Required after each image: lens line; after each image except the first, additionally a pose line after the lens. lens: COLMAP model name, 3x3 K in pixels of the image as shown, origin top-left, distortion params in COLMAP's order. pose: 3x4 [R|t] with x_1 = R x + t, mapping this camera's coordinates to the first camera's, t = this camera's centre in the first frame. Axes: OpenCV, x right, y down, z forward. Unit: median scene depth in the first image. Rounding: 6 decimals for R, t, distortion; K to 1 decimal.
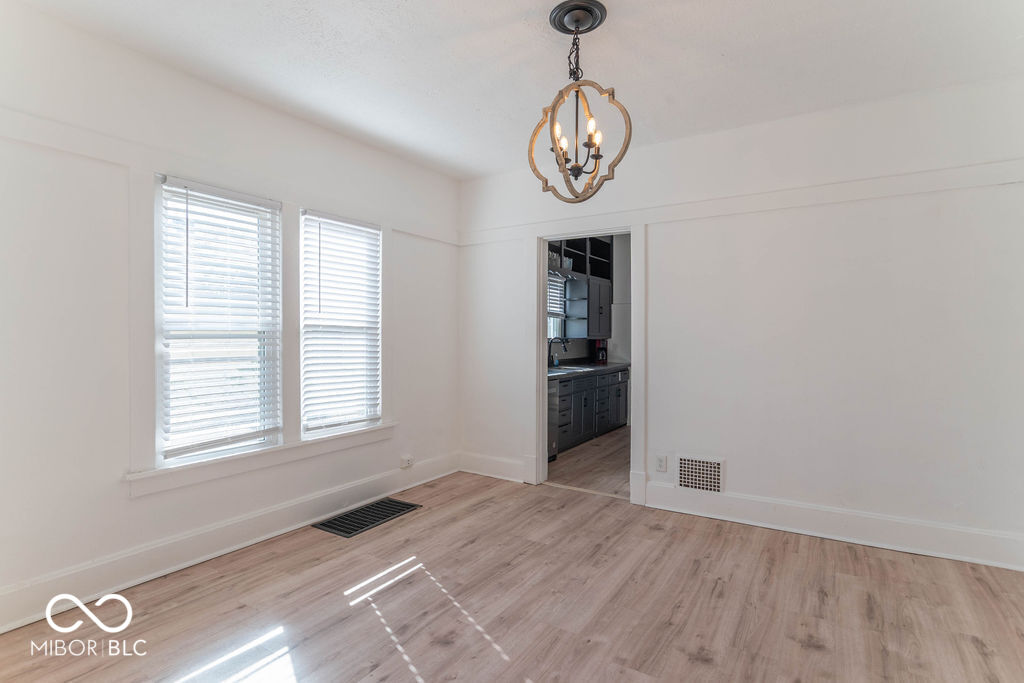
lens RADIAL K [[516.3, 0, 508.7], [0, 516.3, 340.8], [0, 0, 1]] dist [-0.003995, 0.000286]
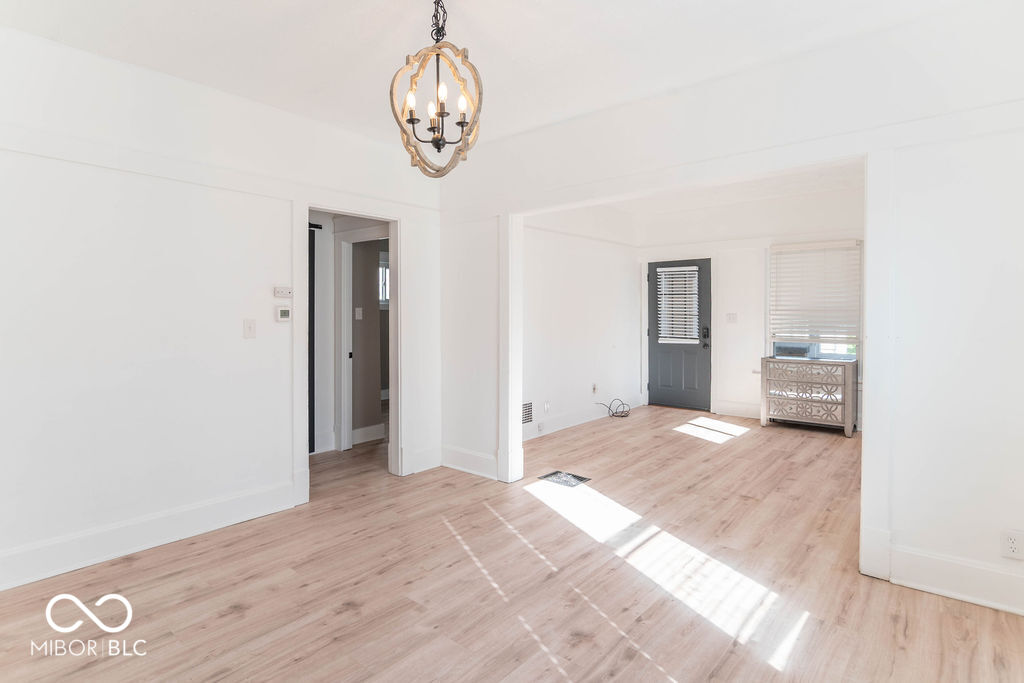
lens RADIAL K [[538.2, 0, 508.8], [0, 538.2, 324.2], [0, 0, 1]] dist [-0.002791, 0.000555]
pose [[-0.990519, -0.002824, 0.137348, -0.081262], [0.000830, 0.999647, 0.026541, -0.023204], [-0.137375, 0.026404, -0.990167, 1.275479]]
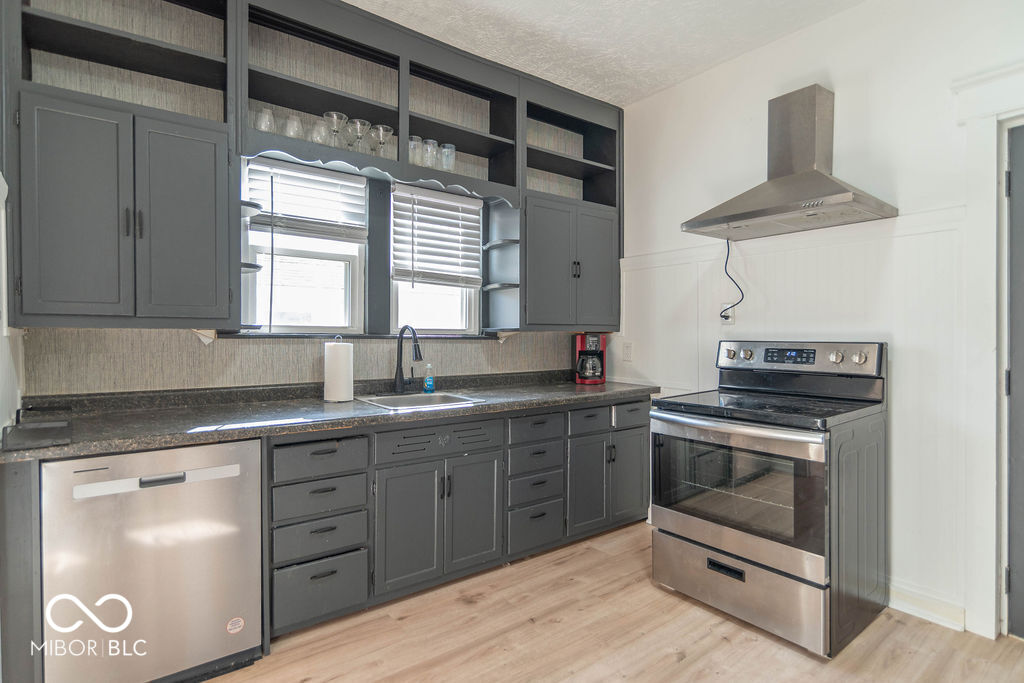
lens RADIAL K [[524.1, 0, 514.2], [0, 524.1, 335.4], [0, 0, 1]] dist [-0.001995, 0.000044]
pose [[0.935853, 0.006156, -0.352336, 0.588076], [-0.008267, 0.999956, -0.004486, 0.003970], [0.352292, 0.007111, 0.935863, 1.095331]]
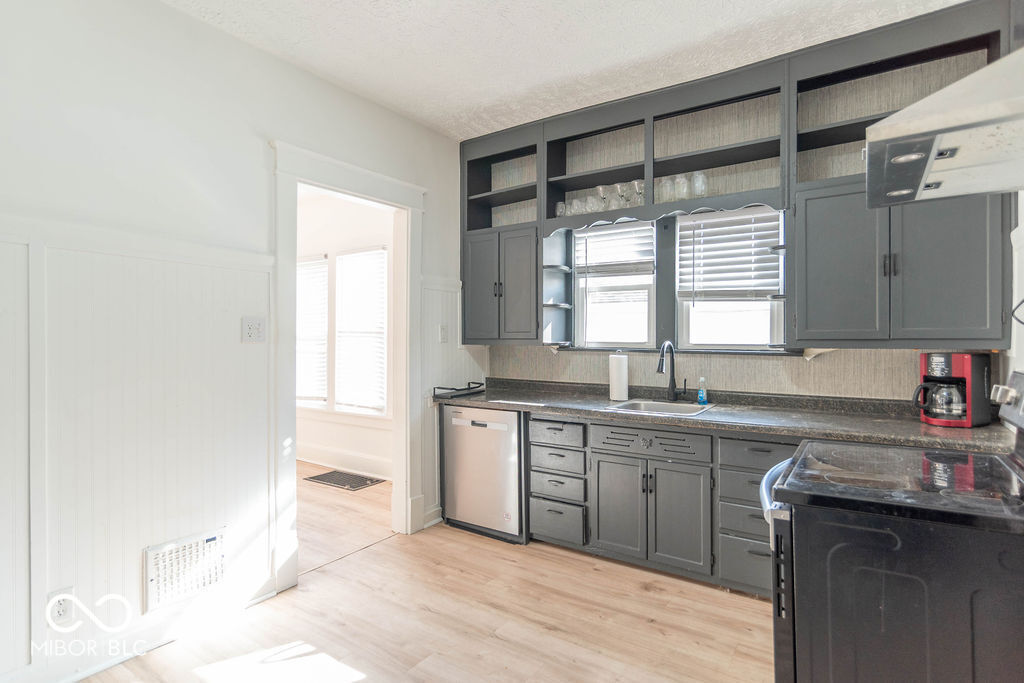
lens RADIAL K [[516.3, 0, 508.7], [0, 516.3, 340.8], [0, 0, 1]] dist [-0.003995, 0.000286]
pose [[-0.029677, 0.003762, -0.999552, 1.064365], [-0.010564, 0.999936, 0.004077, -0.016130], [0.999504, 0.010680, -0.029635, 1.538767]]
